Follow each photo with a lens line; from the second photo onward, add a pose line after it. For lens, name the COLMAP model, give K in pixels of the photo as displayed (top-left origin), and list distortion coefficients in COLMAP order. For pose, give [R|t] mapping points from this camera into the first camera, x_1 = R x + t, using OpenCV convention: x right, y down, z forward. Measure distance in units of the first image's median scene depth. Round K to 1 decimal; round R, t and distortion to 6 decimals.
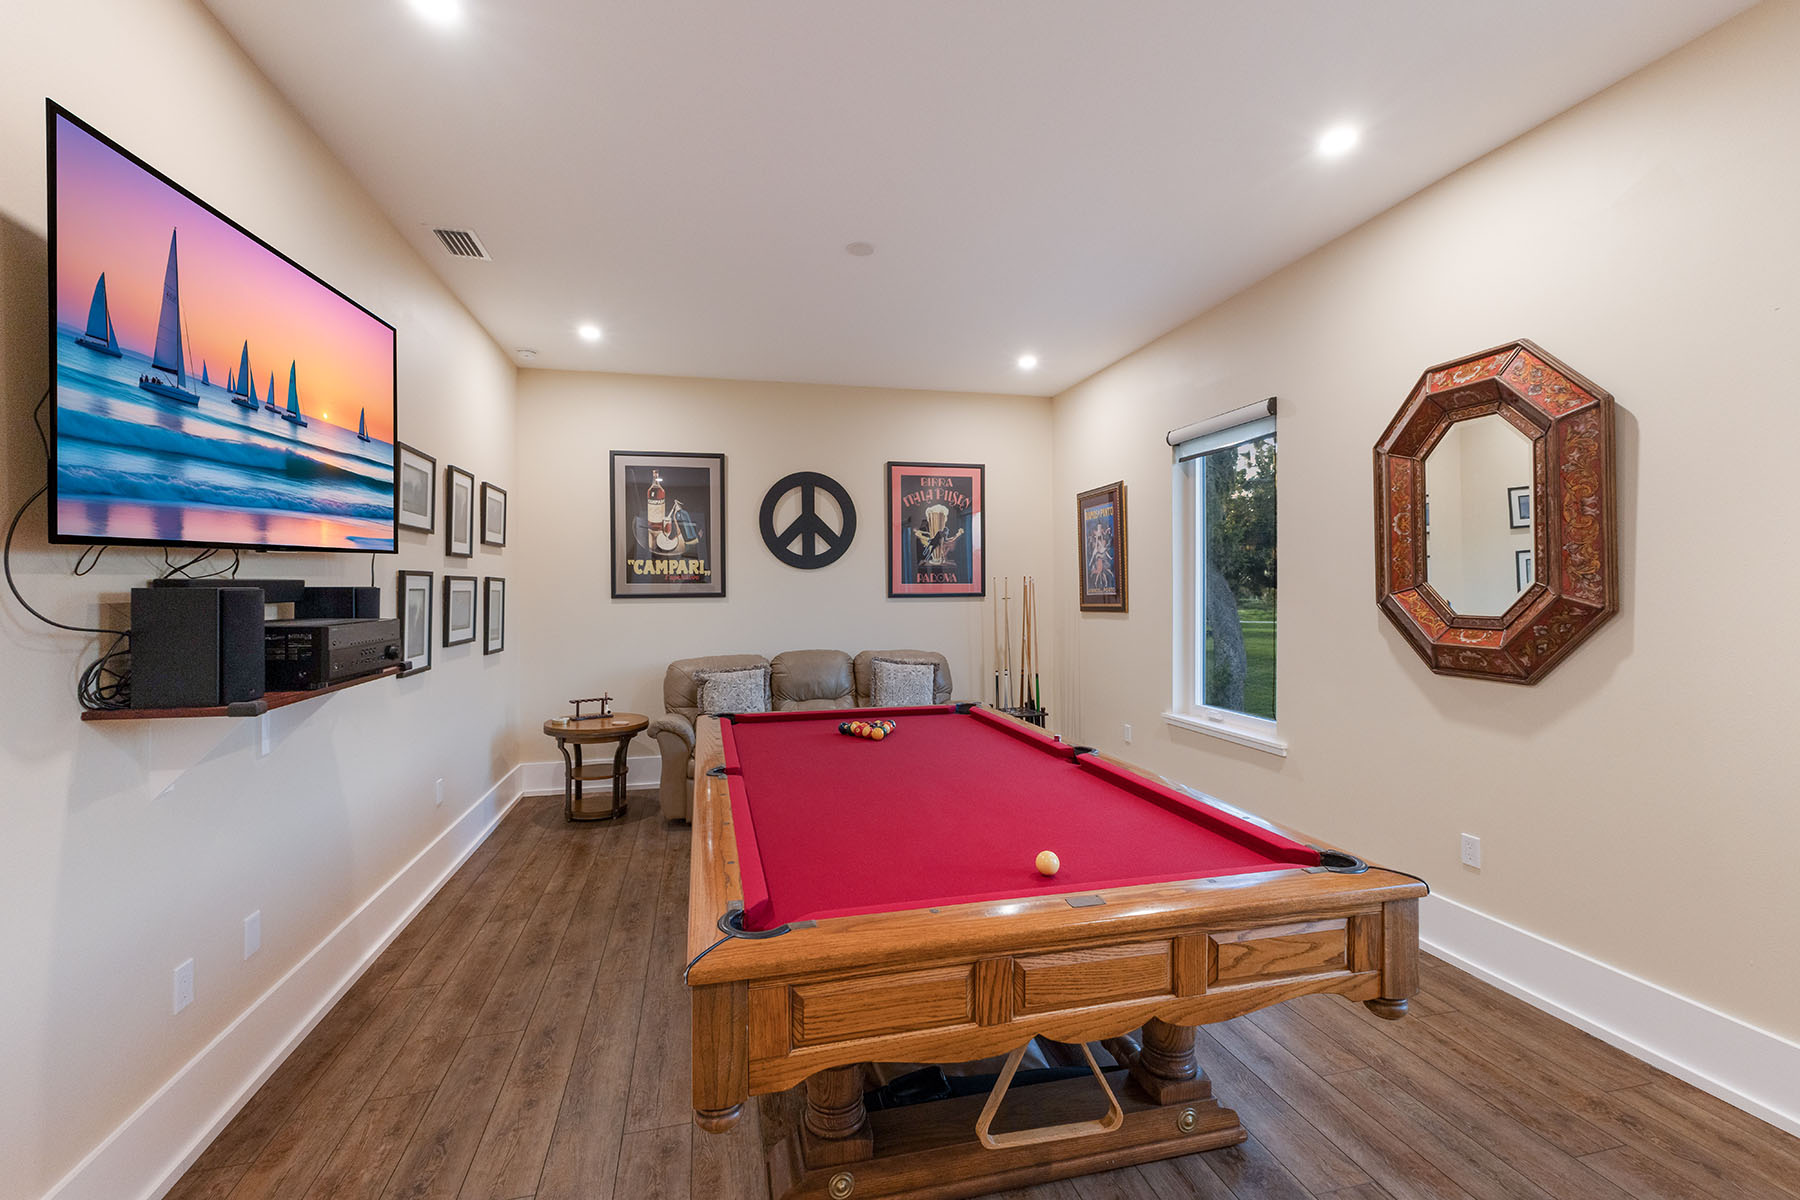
lens RADIAL K [[797.0, 0, 900.6], [0, 797.0, 592.3], [0, 0, 1]] dist [0.007253, -0.000177]
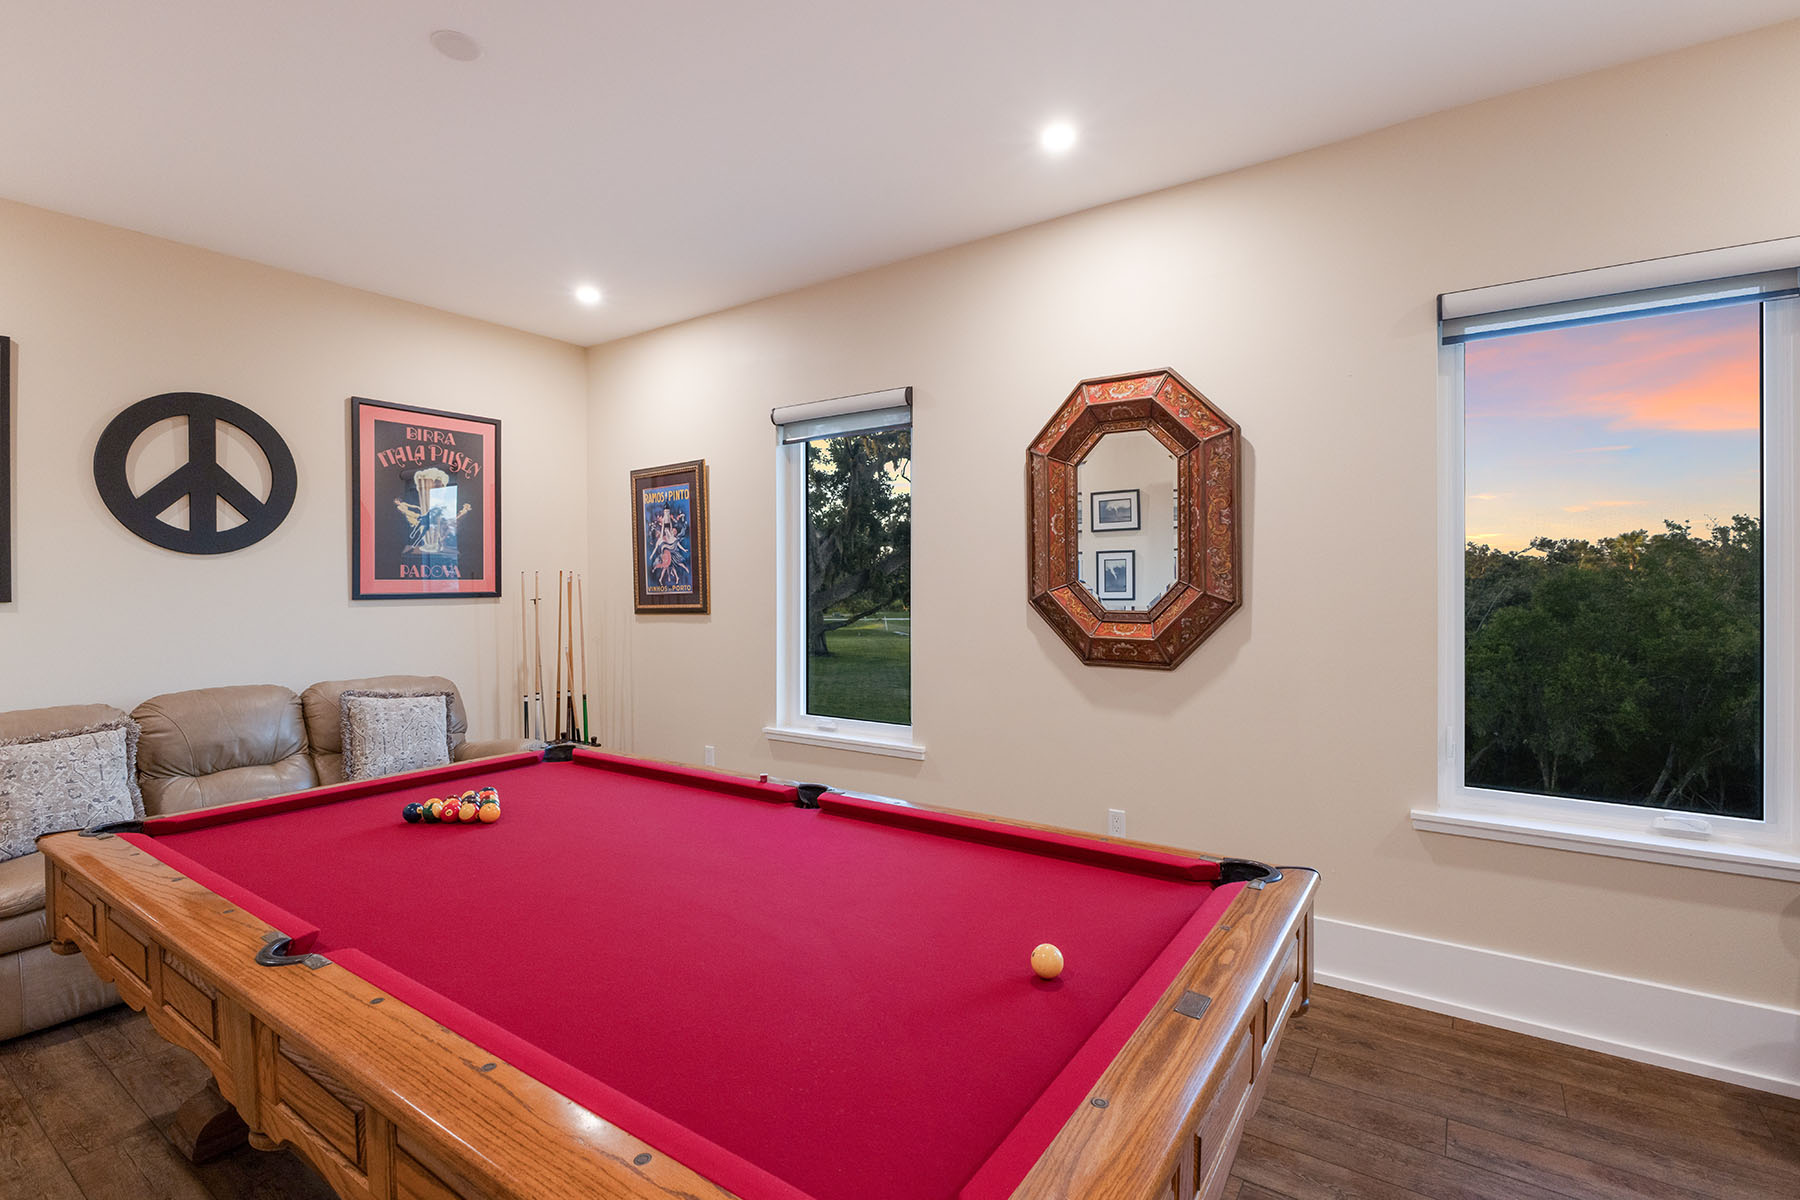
lens RADIAL K [[840.0, 0, 899.4], [0, 840.0, 583.7], [0, 0, 1]] dist [-0.007900, 0.001332]
pose [[0.745550, 0.002000, 0.666447, -0.245613], [0.003539, 0.999970, -0.006960, -0.000684], [-0.666440, 0.007547, 0.745520, 0.295243]]
